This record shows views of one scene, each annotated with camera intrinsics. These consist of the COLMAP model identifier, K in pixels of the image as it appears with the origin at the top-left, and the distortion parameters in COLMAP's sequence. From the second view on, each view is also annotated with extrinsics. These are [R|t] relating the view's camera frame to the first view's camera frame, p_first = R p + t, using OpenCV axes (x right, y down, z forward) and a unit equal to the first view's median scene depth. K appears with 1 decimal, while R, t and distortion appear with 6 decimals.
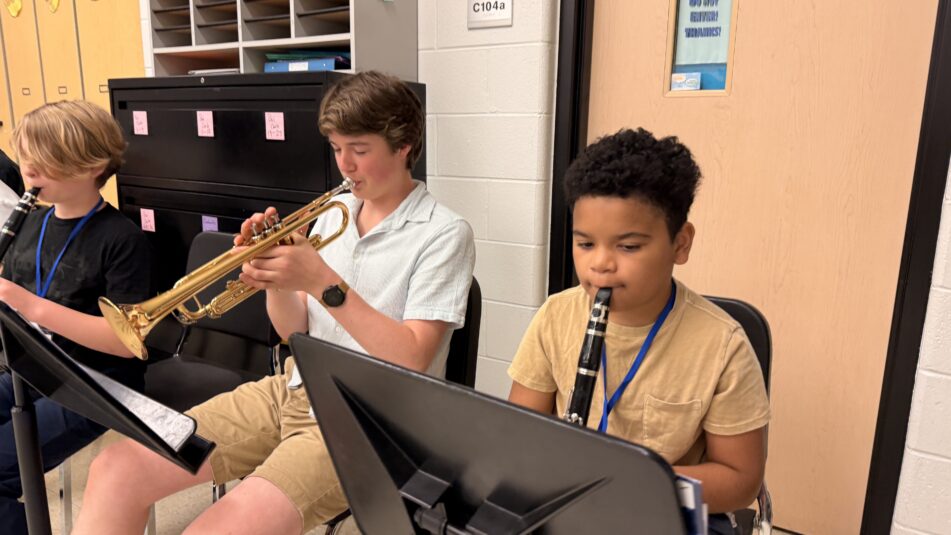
lens RADIAL K [[686.8, 0, 475.7], [0, 686.8, 281.7], [0, 0, 1]] dist [0.039773, -0.052352]
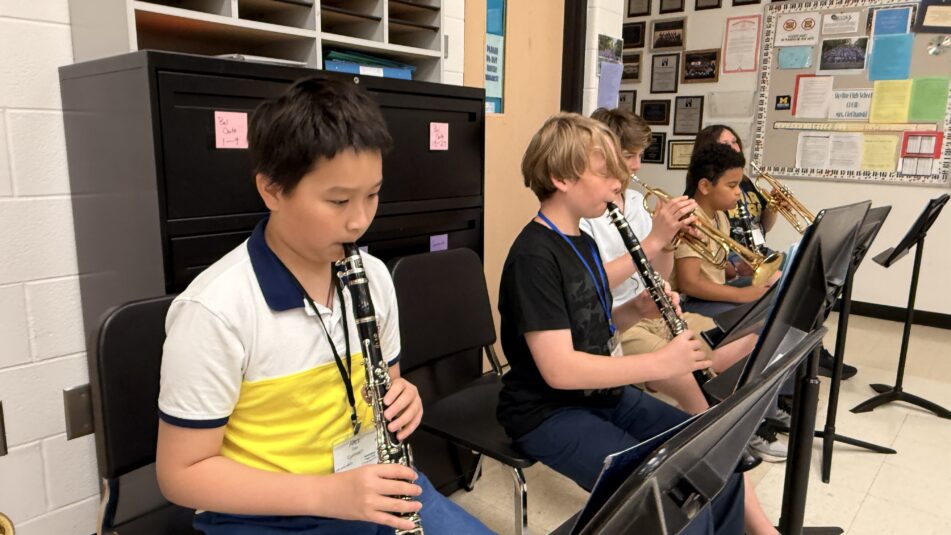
lens RADIAL K [[681.1, 0, 475.5], [0, 681.1, 267.5], [0, 0, 1]] dist [0.007930, 0.003510]
pose [[0.134405, -0.191955, 0.972157, -1.237155], [0.192950, 0.967350, 0.164329, -0.187301], [-0.971960, 0.165491, 0.167055, 0.786218]]
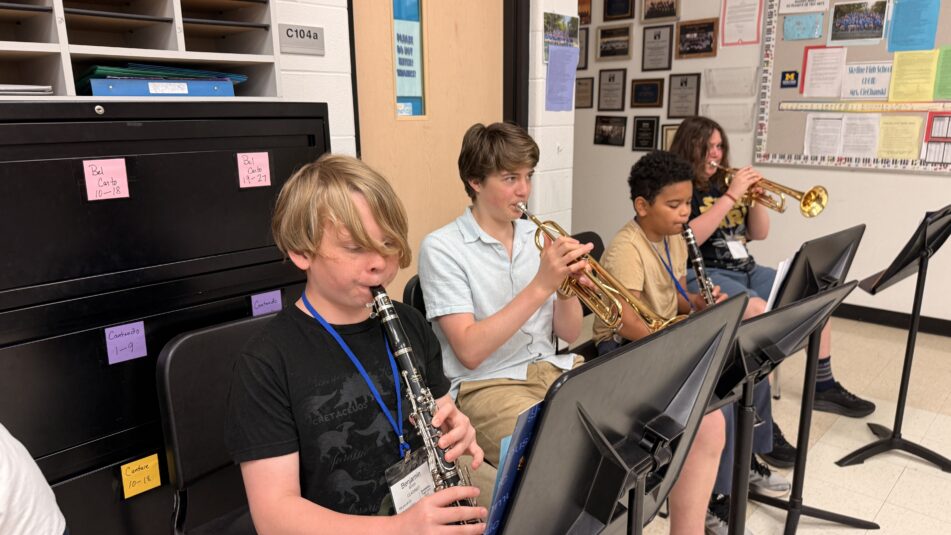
lens RADIAL K [[686.8, 0, 475.7], [0, 686.8, 281.7], [0, 0, 1]] dist [0.039773, -0.052352]
pose [[0.185894, -0.250082, 0.950212, -0.985589], [0.220098, 0.953092, 0.207781, -0.205024], [-0.957601, 0.170514, 0.232217, 0.577348]]
